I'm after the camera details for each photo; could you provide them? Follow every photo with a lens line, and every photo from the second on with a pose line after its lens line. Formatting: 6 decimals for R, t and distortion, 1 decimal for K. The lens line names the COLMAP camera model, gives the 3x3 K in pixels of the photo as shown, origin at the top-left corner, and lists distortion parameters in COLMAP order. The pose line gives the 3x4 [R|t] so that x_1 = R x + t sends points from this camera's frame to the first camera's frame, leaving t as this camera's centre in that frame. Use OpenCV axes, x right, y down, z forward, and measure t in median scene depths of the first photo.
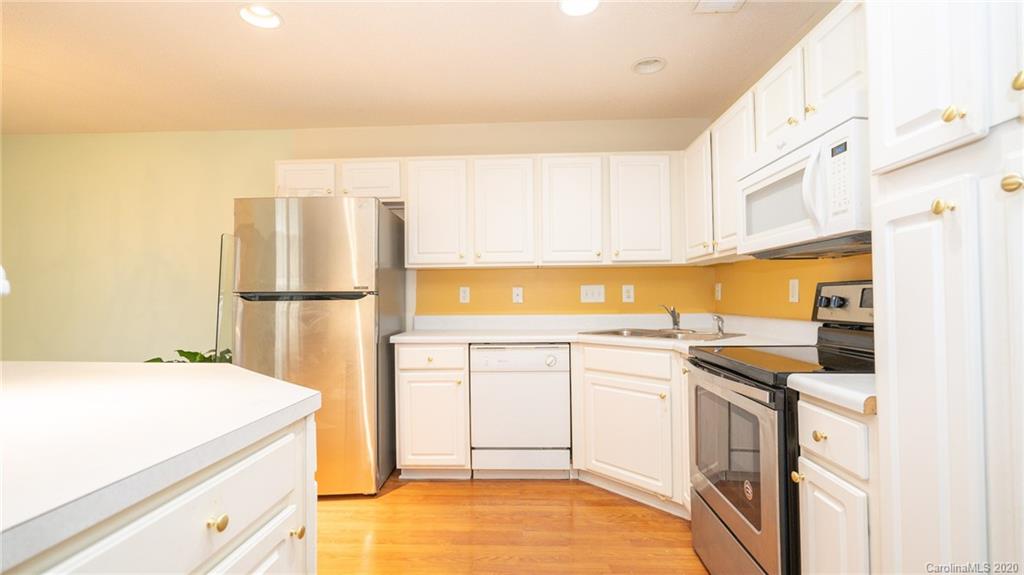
lens RADIAL K [[461.9, 0, 506.7], [0, 461.9, 290.8], [0, 0, 1]] dist [-0.004405, 0.002249]
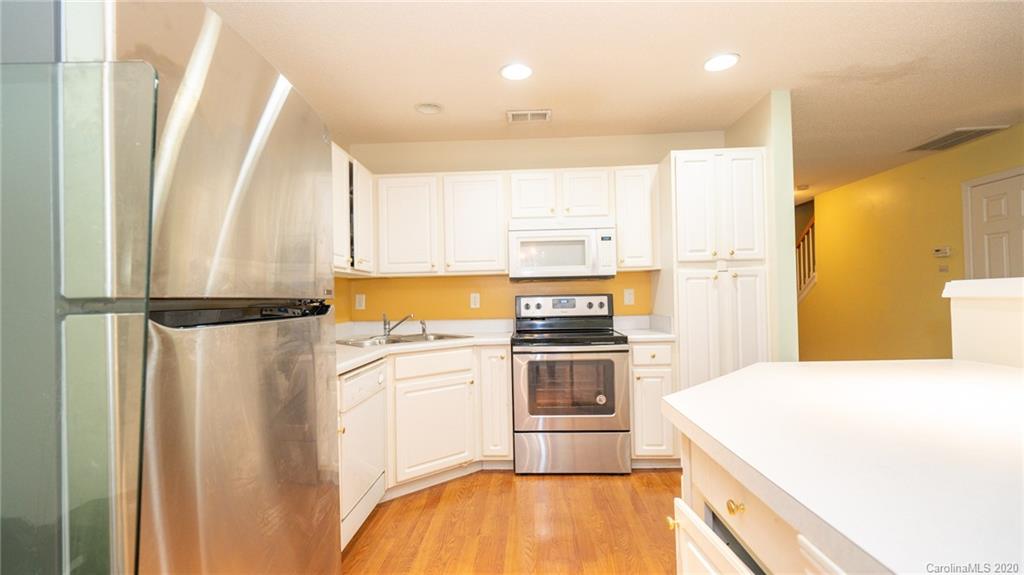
lens RADIAL K [[461.9, 0, 507.1], [0, 461.9, 291.8], [0, 0, 1]] dist [-0.004405, 0.002249]
pose [[0.001371, 0.025489, 0.999674, -0.798794], [0.005001, 0.999662, -0.025495, 0.008281], [-0.999987, 0.005035, 0.001243, 0.753962]]
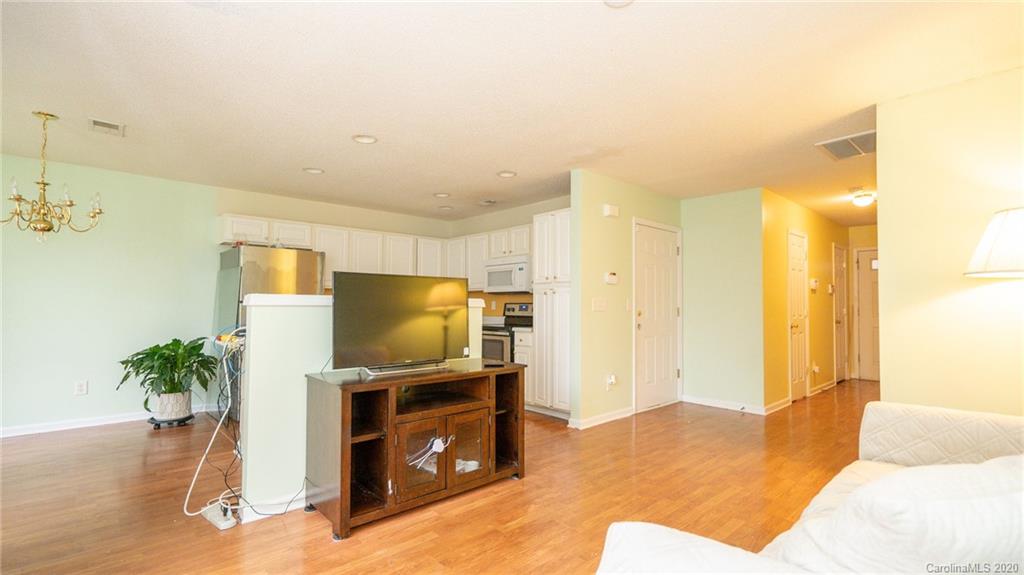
lens RADIAL K [[461.9, 0, 507.9], [0, 461.9, 301.0], [0, 0, 1]] dist [-0.004405, 0.002249]
pose [[0.711678, 0.020070, 0.702219, -1.028057], [-0.021097, 0.999752, -0.007193, -0.007416], [-0.702189, -0.009695, 0.711924, -0.831293]]
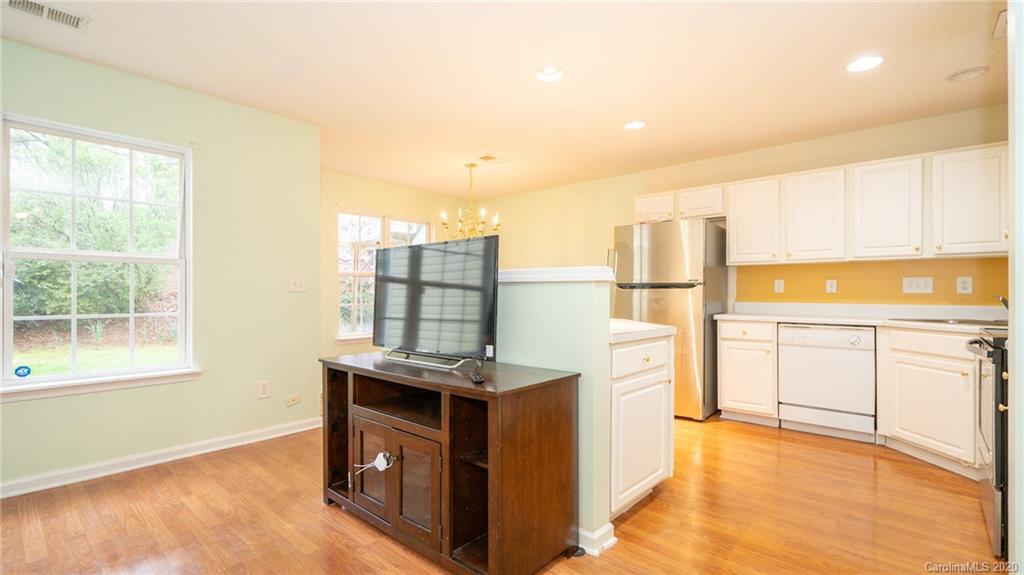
lens RADIAL K [[461.9, 0, 507.5], [0, 461.9, 289.2], [0, 0, 1]] dist [-0.004405, 0.002249]
pose [[0.777472, 0.006619, -0.628882, 0.147059], [0.000256, 0.999941, 0.010840, 0.005060], [0.628917, -0.008589, 0.777425, -0.501794]]
